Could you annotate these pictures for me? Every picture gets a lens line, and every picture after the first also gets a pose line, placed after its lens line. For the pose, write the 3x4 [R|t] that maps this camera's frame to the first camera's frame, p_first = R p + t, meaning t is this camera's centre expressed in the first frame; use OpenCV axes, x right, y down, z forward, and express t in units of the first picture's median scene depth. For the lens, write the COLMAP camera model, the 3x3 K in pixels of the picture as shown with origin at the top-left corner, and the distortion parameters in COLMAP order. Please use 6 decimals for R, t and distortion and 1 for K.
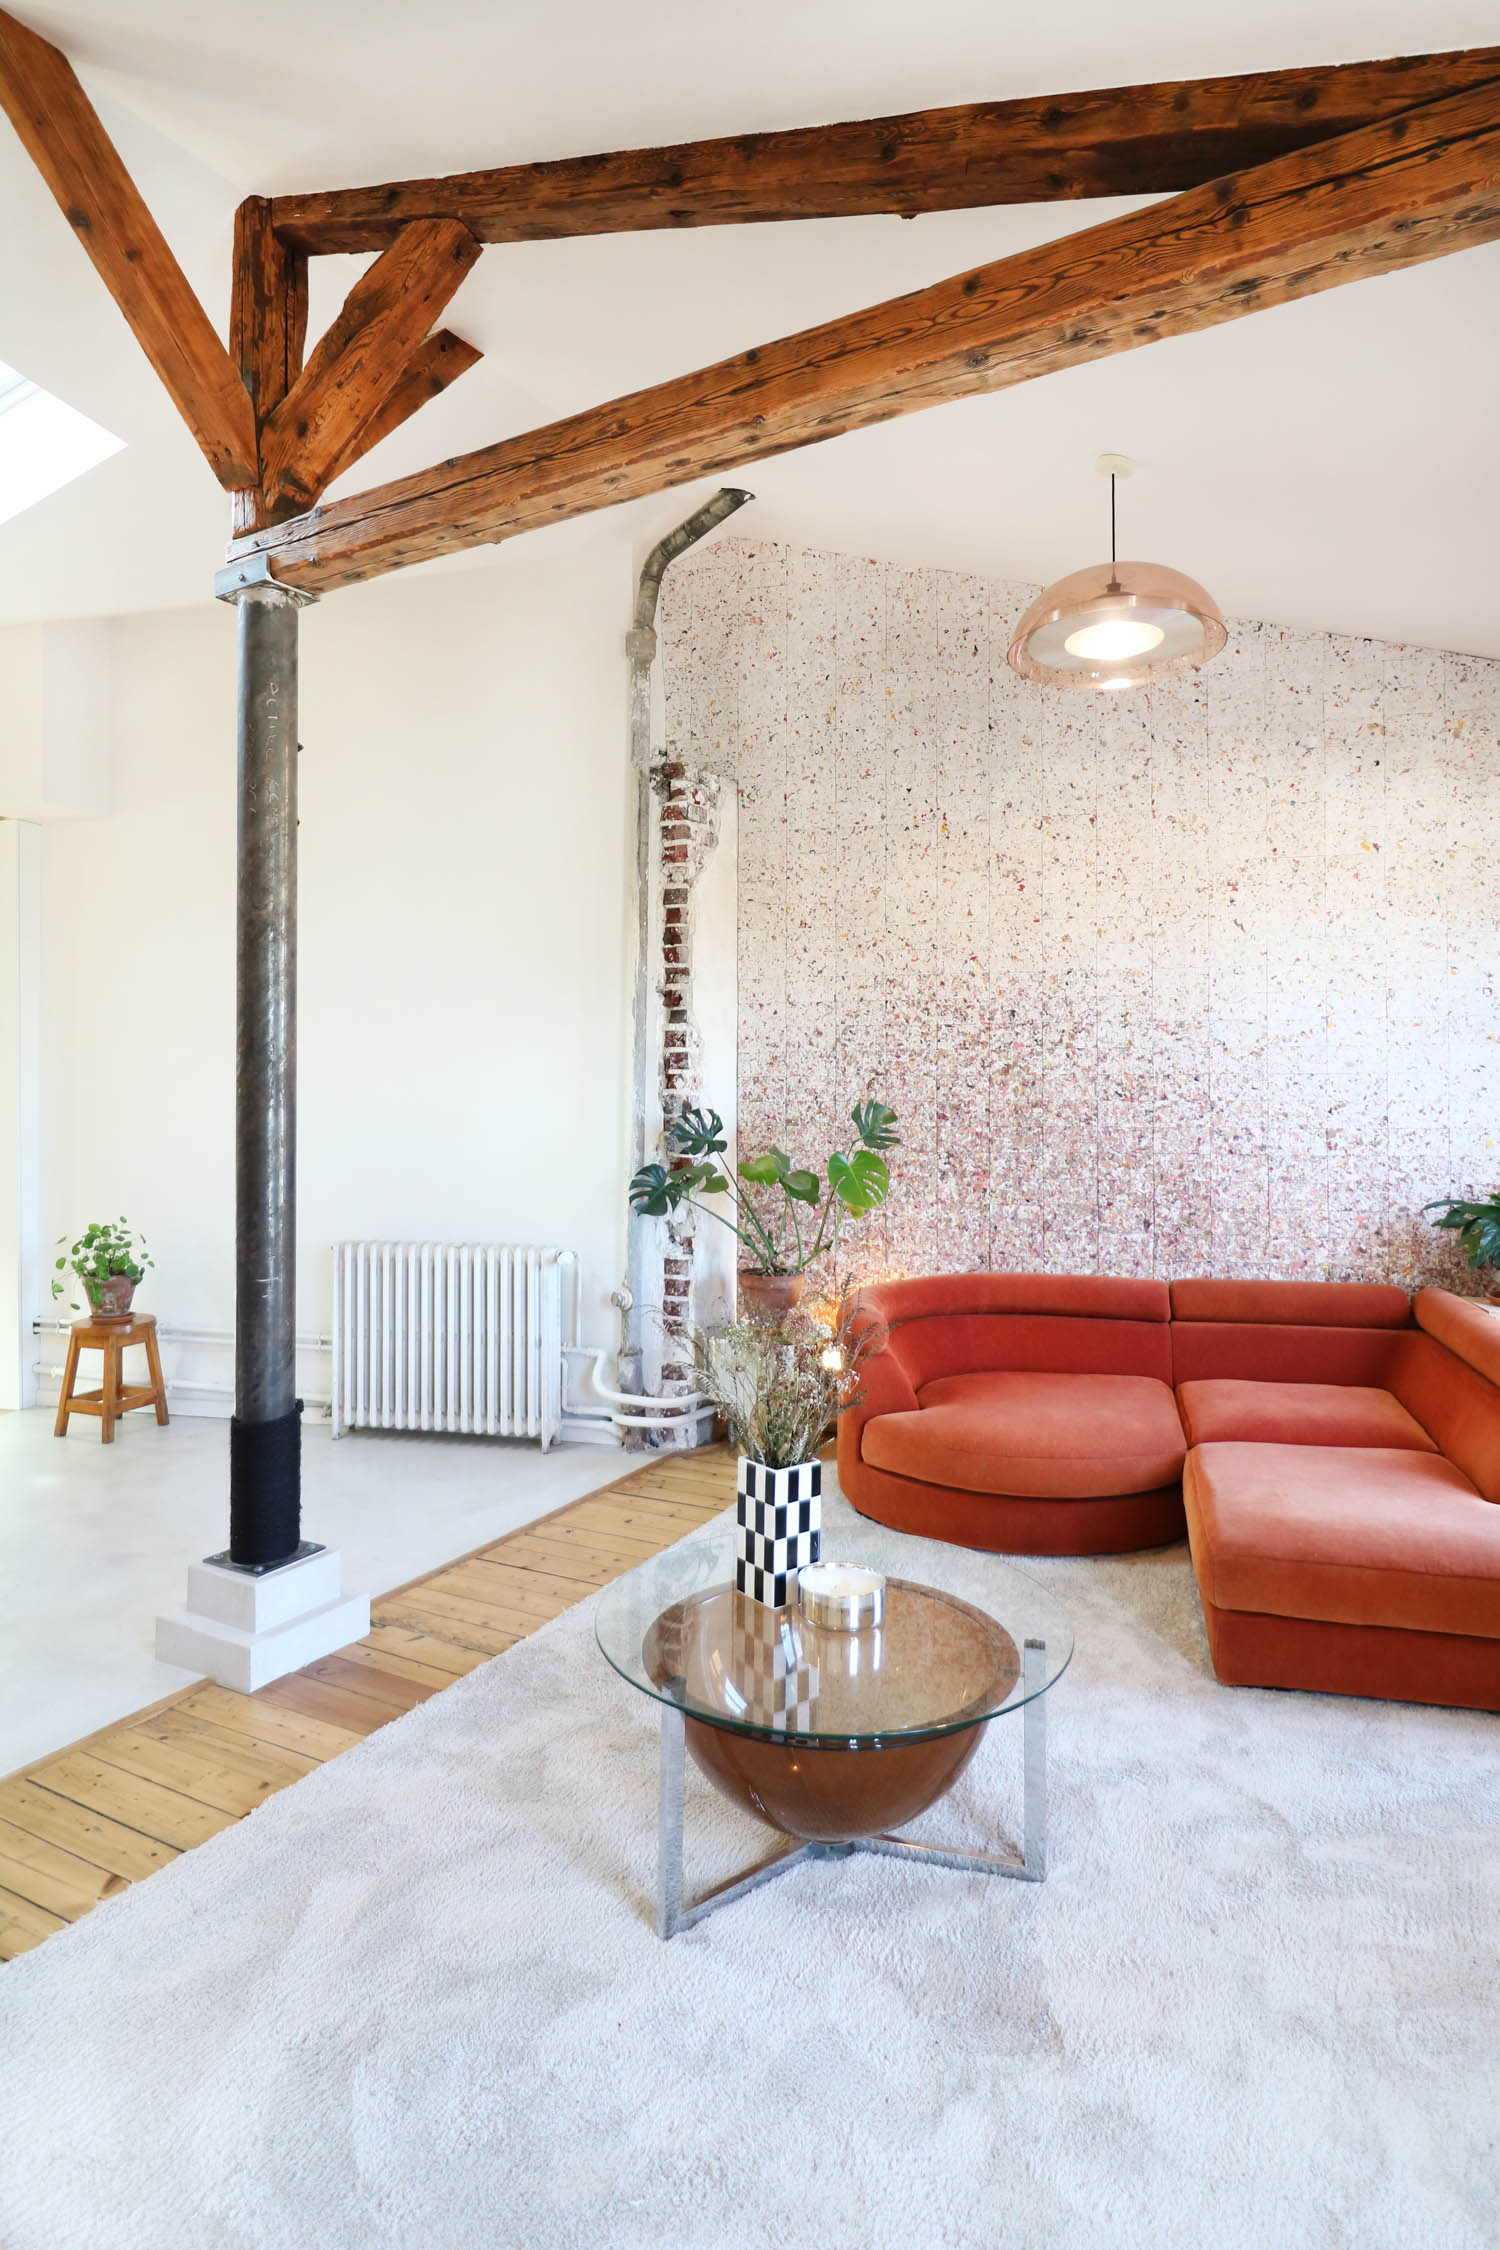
lens RADIAL K [[1555.2, 0, 749.7], [0, 1555.2, 1080.8], [0, 0, 1]] dist [0.002051, -0.005735]
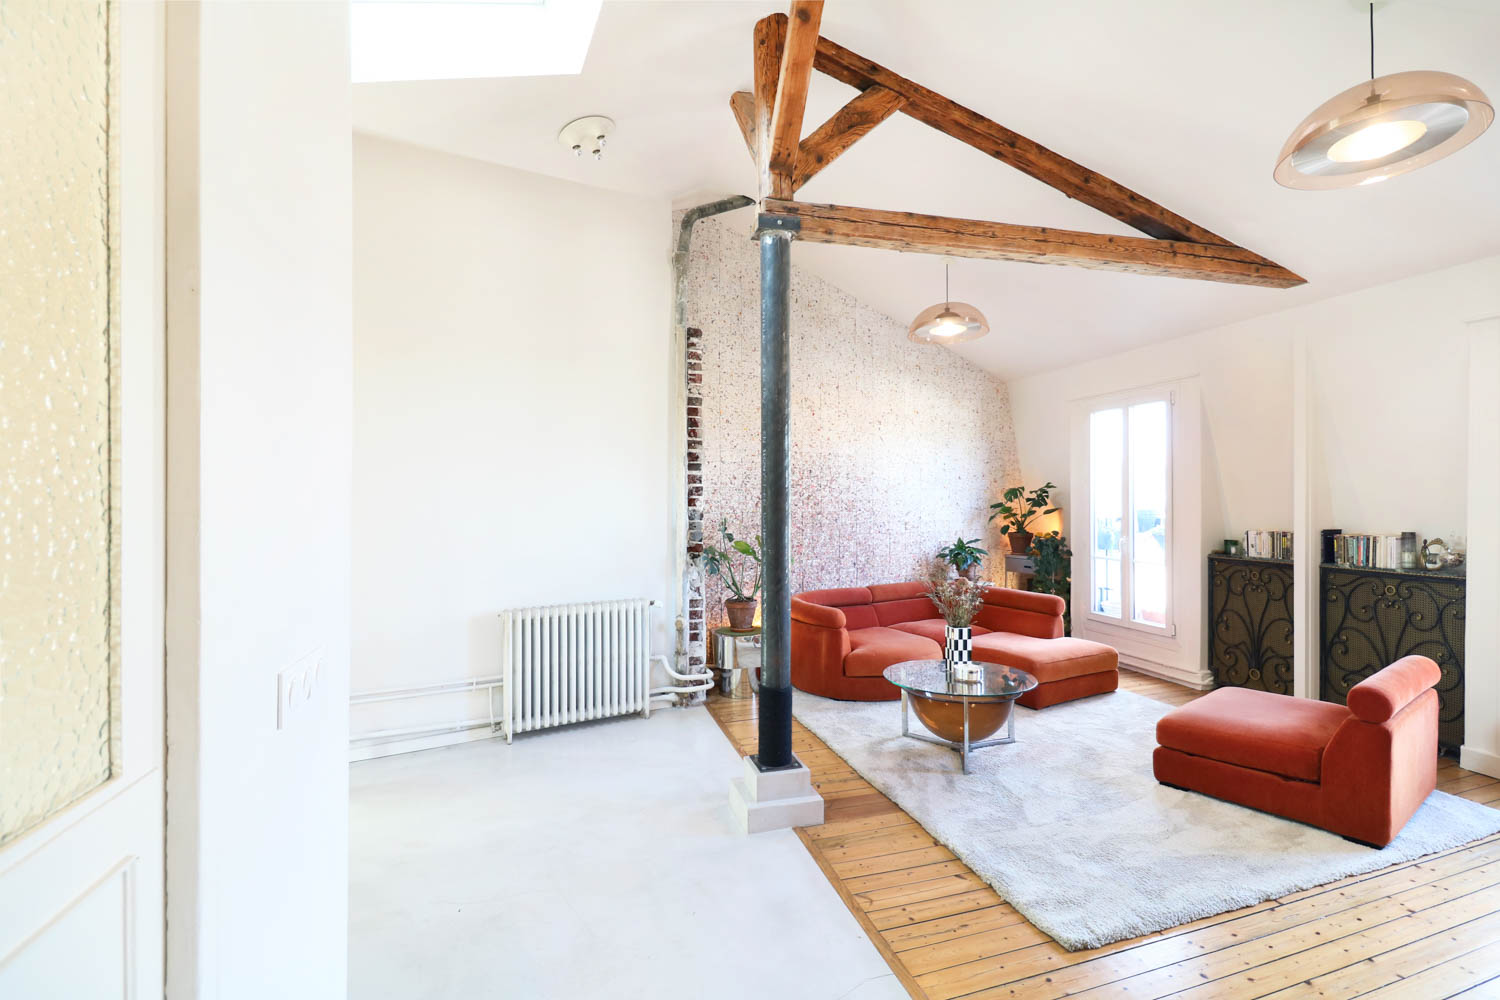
lens RADIAL K [[1036.8, 0, 750.0], [0, 1036.8, 500.0], [0, 0, 1]] dist [0.002051, -0.005735]
pose [[0.495979, 0.004521, 0.868323, -1.144351], [-0.003542, 0.999989, -0.003184, 0.001398], [-0.868327, -0.001496, 0.495990, 0.357892]]
